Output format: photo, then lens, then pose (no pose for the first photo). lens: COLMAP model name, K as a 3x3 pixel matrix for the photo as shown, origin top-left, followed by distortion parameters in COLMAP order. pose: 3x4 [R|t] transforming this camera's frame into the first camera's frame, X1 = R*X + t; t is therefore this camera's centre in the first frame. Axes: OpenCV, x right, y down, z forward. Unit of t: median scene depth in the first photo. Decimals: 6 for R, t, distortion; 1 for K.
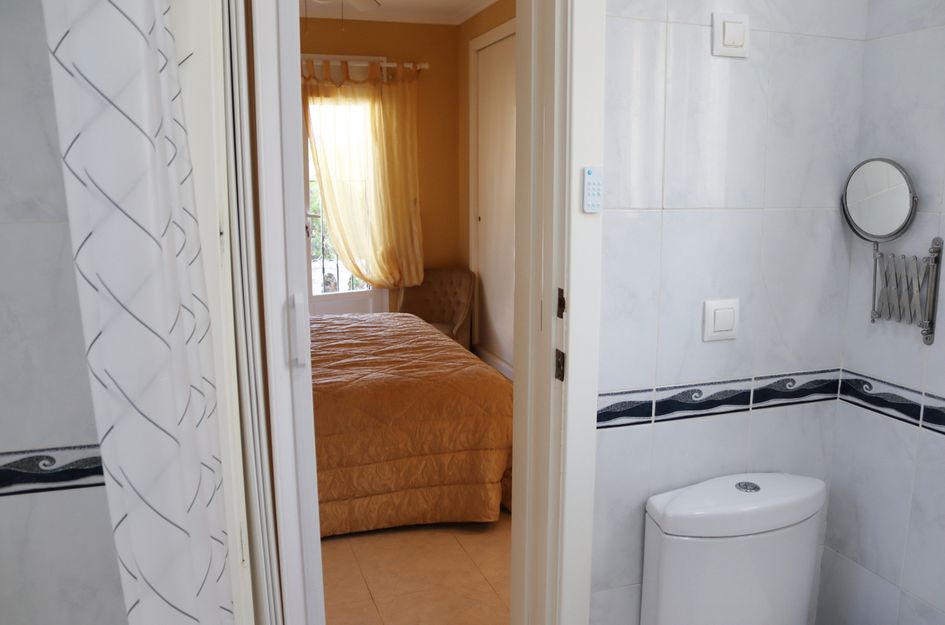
lens RADIAL K [[783.2, 0, 472.5], [0, 783.2, 312.5], [0, 0, 1]] dist [-0.158358, 0.138377]
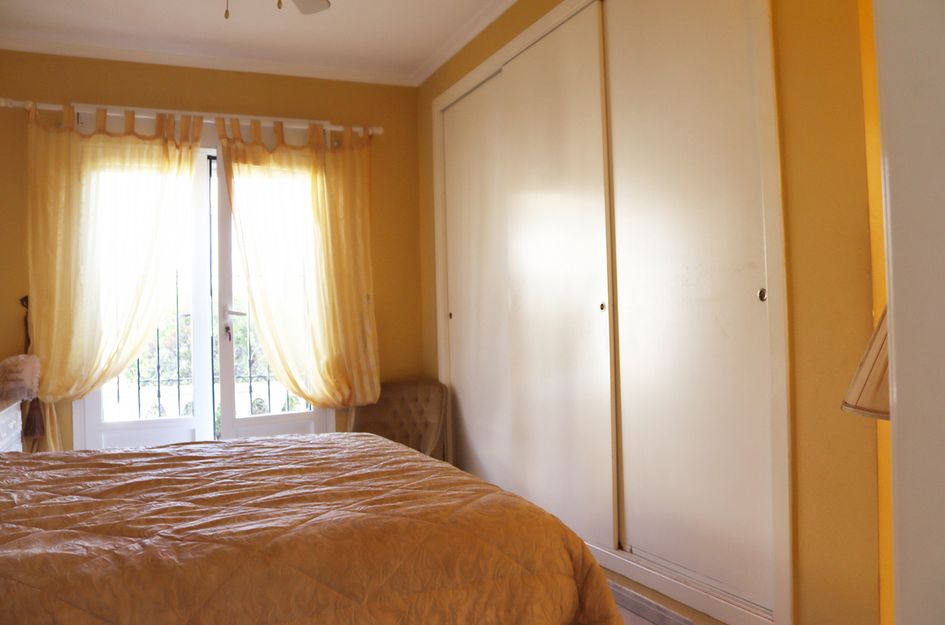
lens RADIAL K [[783.2, 0, 472.5], [0, 783.2, 312.5], [0, 0, 1]] dist [-0.158358, 0.138377]
pose [[0.995816, -0.023510, 0.088307, -0.040676], [0.039507, 0.982123, -0.184049, 0.024793], [-0.082401, 0.186768, 0.978942, 0.233251]]
